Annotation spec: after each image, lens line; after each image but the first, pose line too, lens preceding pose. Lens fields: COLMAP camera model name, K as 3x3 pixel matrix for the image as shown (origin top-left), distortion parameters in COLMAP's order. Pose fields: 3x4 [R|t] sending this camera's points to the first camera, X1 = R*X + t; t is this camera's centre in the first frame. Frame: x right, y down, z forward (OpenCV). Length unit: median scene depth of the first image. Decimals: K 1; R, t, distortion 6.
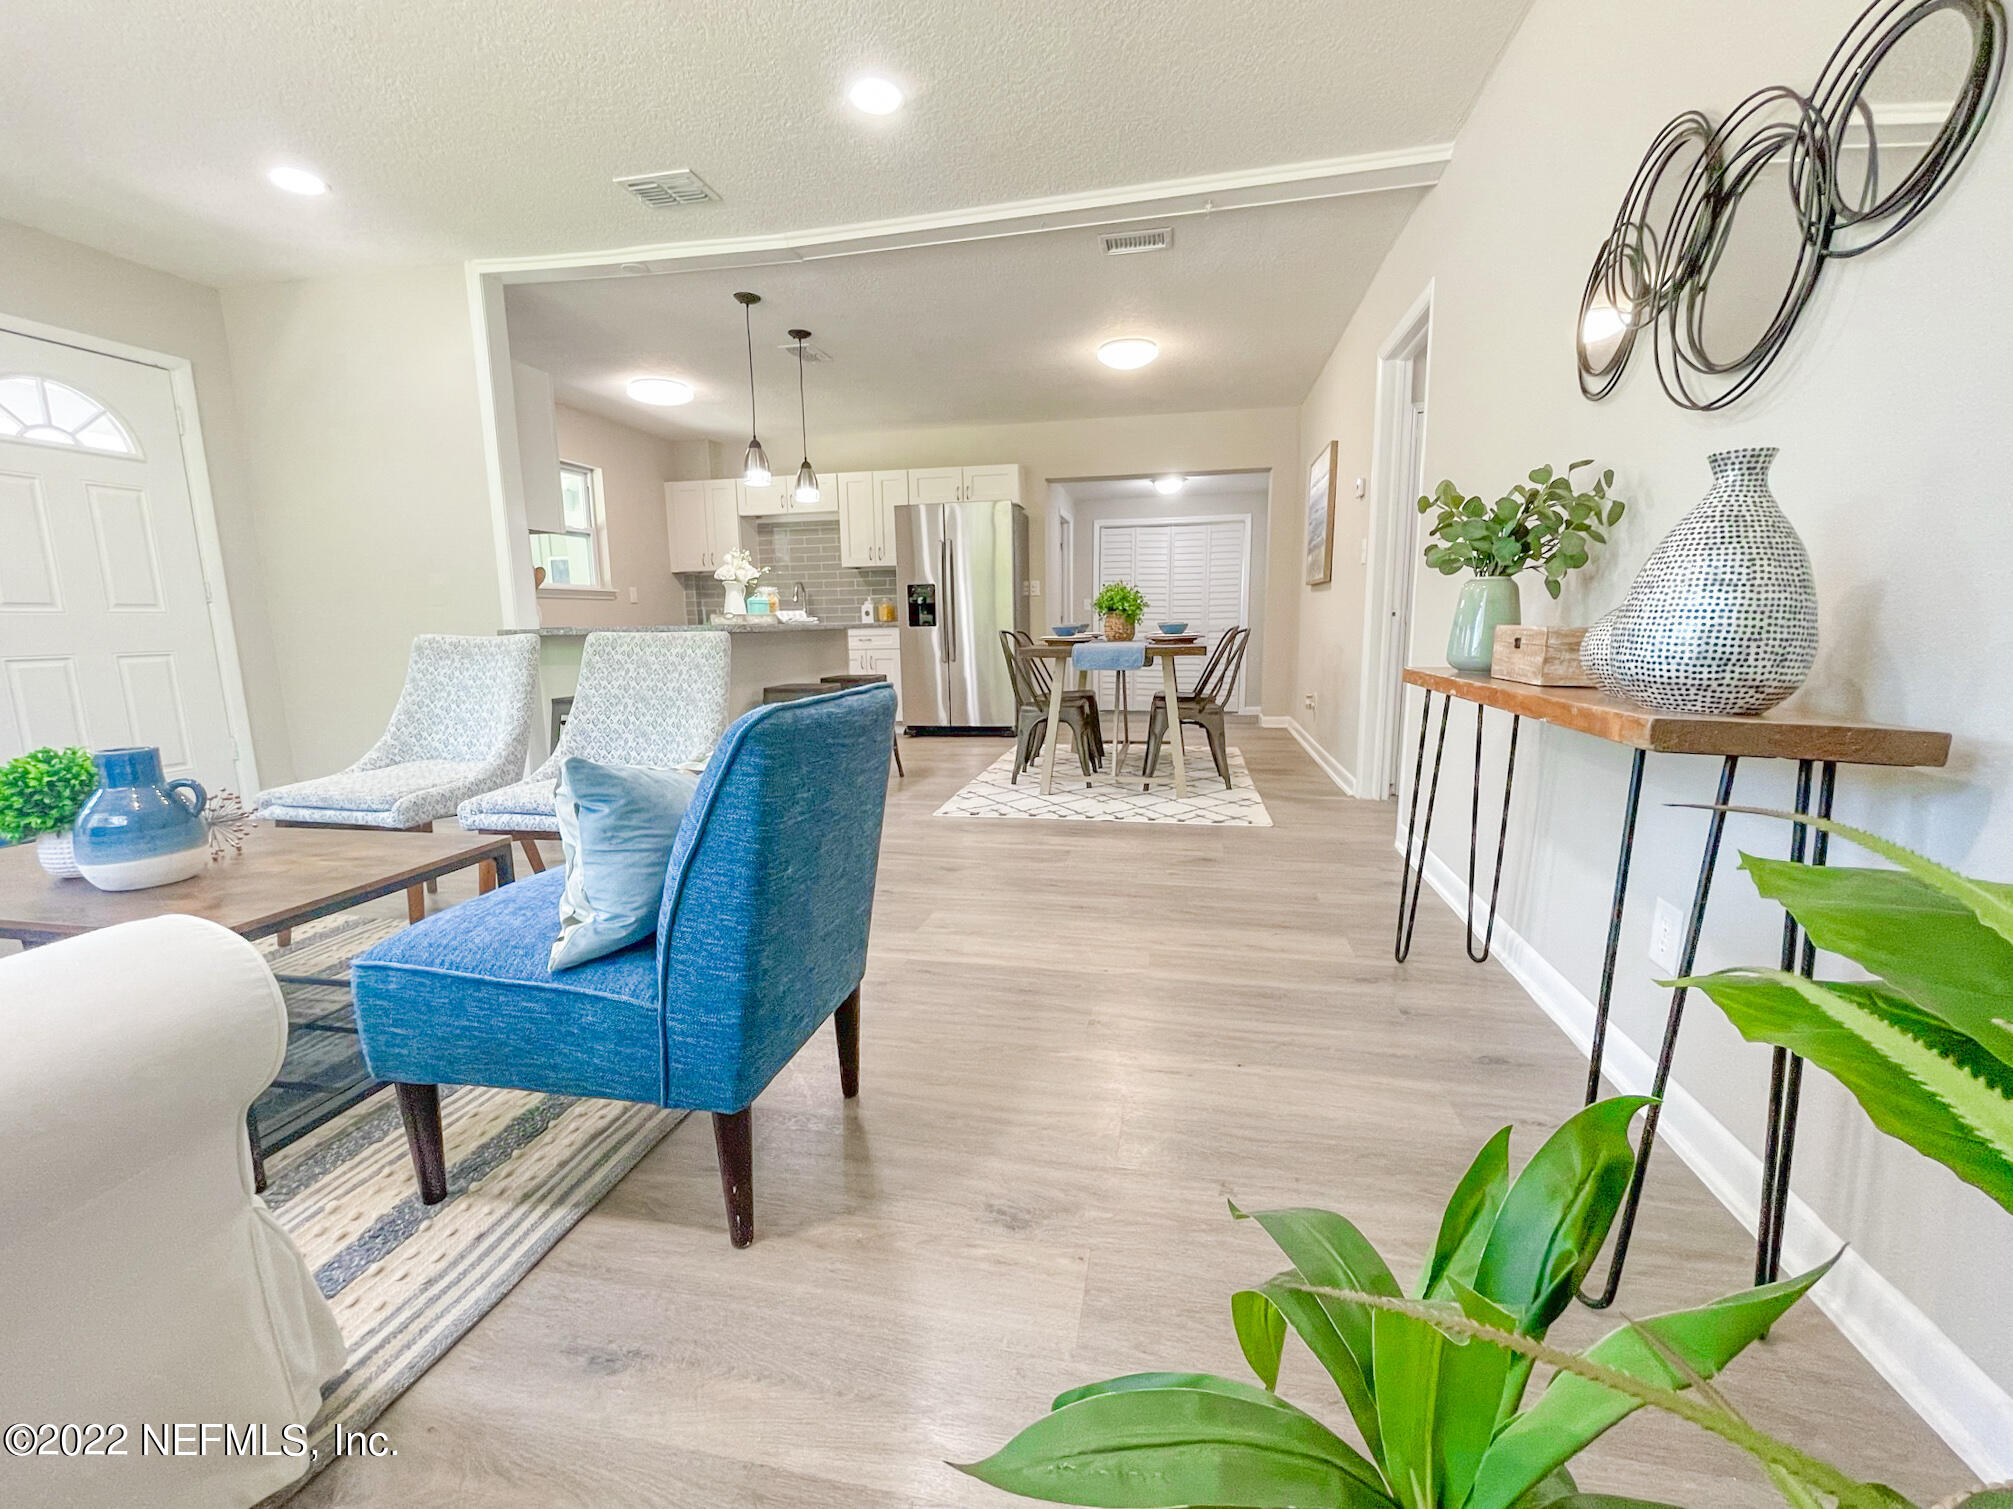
lens RADIAL K [[829.6, 0, 1006.5], [0, 829.6, 754.5], [0, 0, 1]] dist [-0.001903, -0.000107]
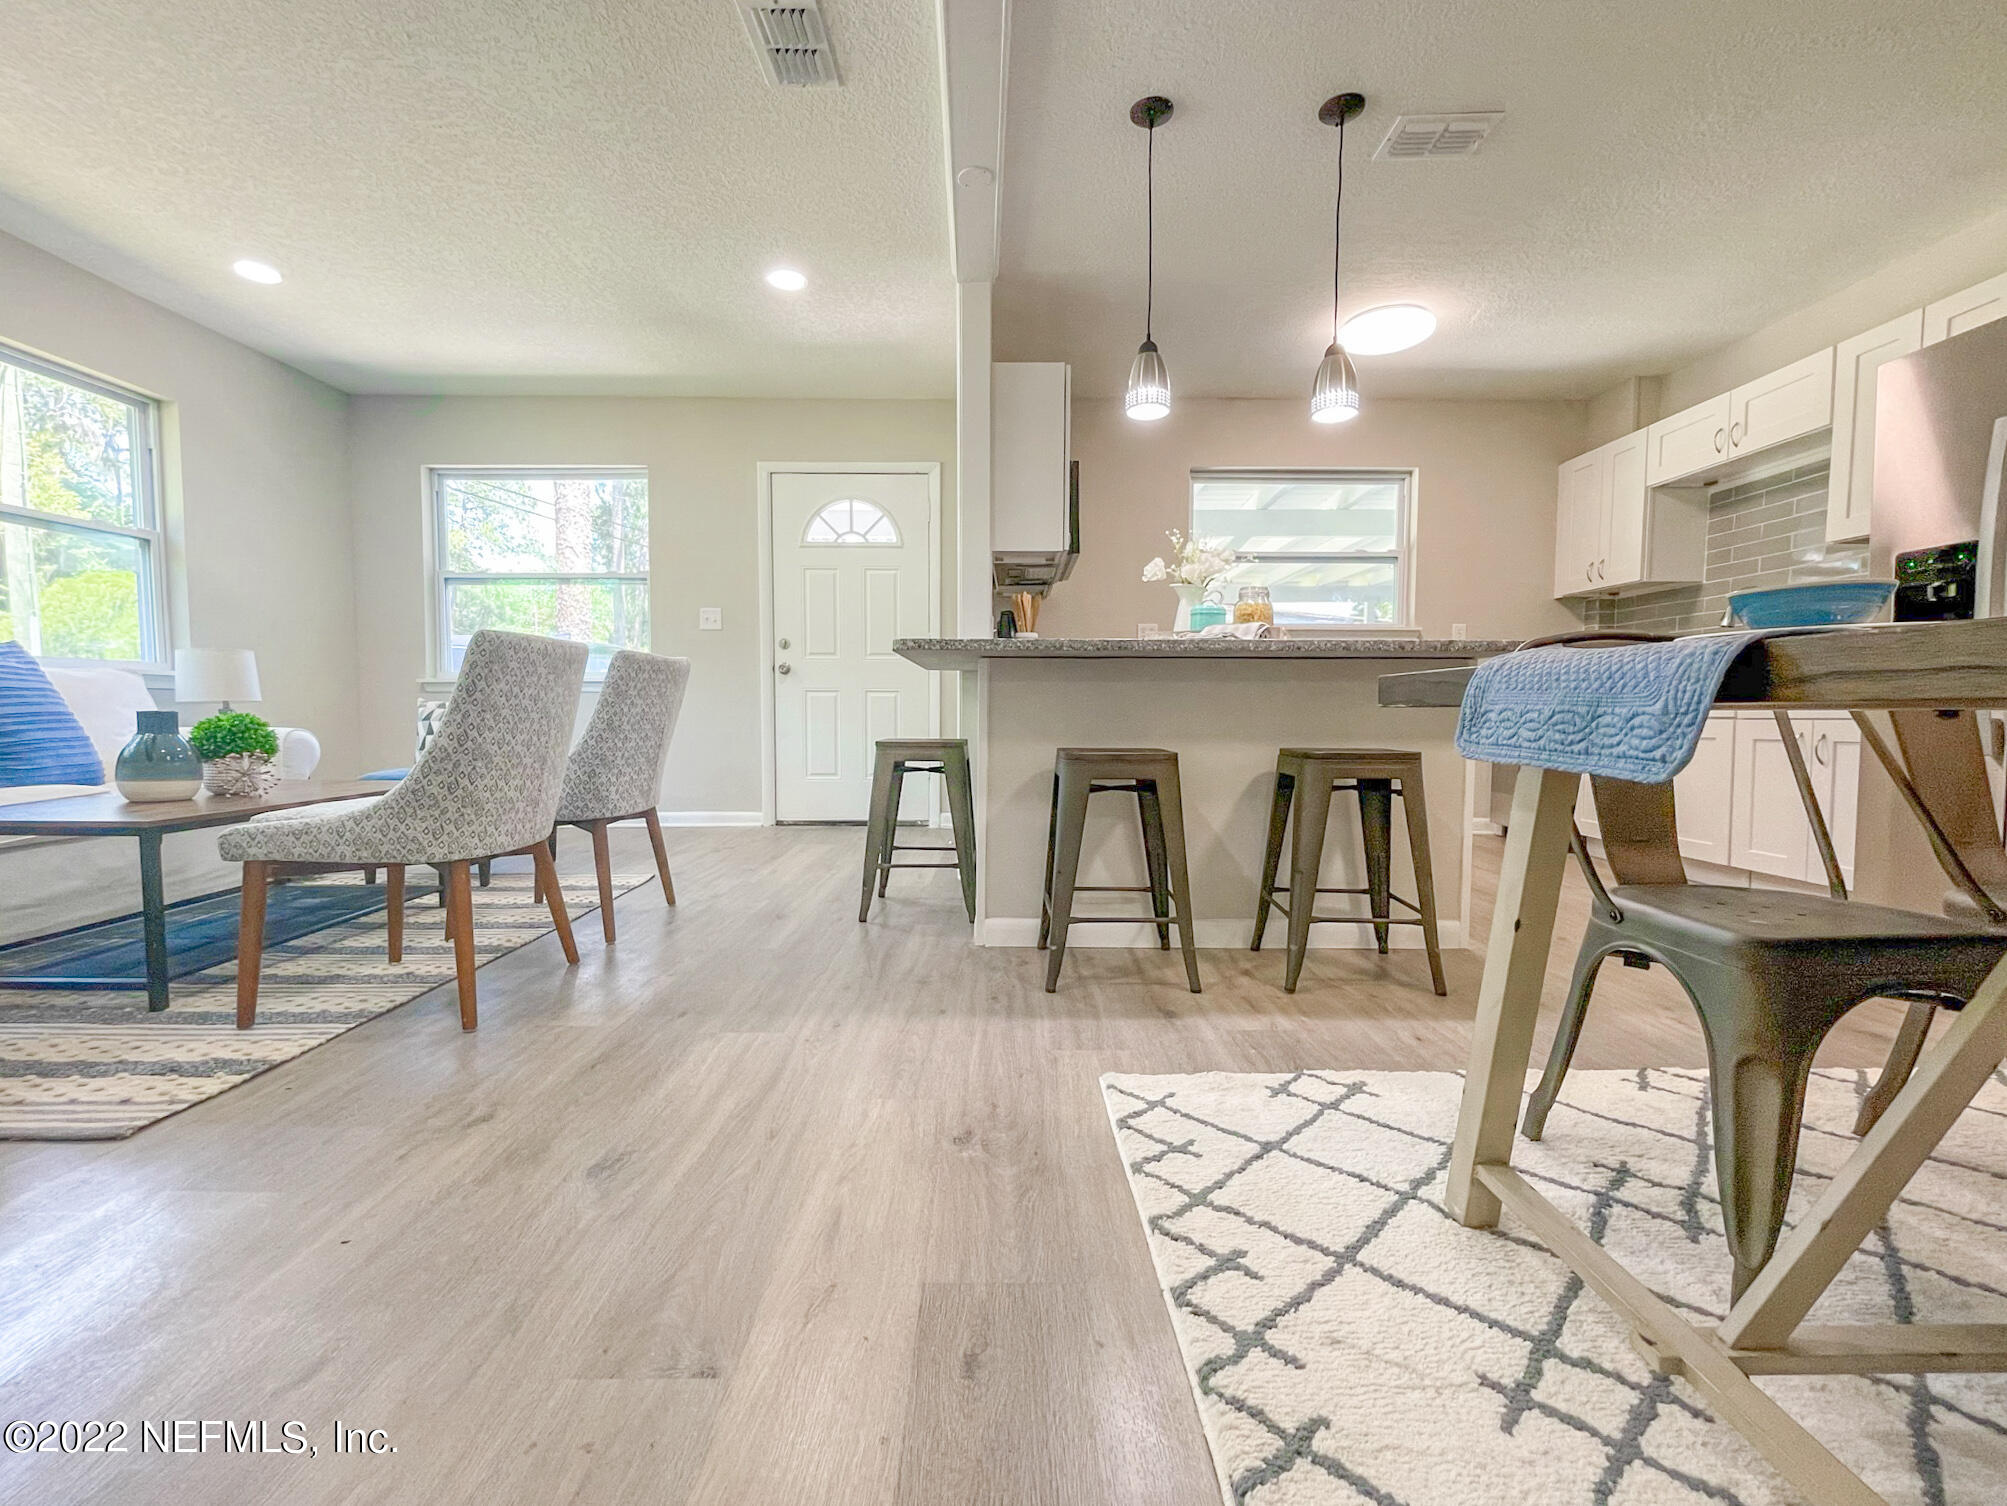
lens RADIAL K [[827.1, 0, 1003.5], [0, 827.1, 753.0], [0, 0, 1]] dist [-0.001903, -0.000107]
pose [[0.213079, 0.071799, -0.974393, 0.322462], [-0.163735, 0.985816, 0.036835, -0.105988], [0.963218, 0.151693, 0.221812, 0.940958]]
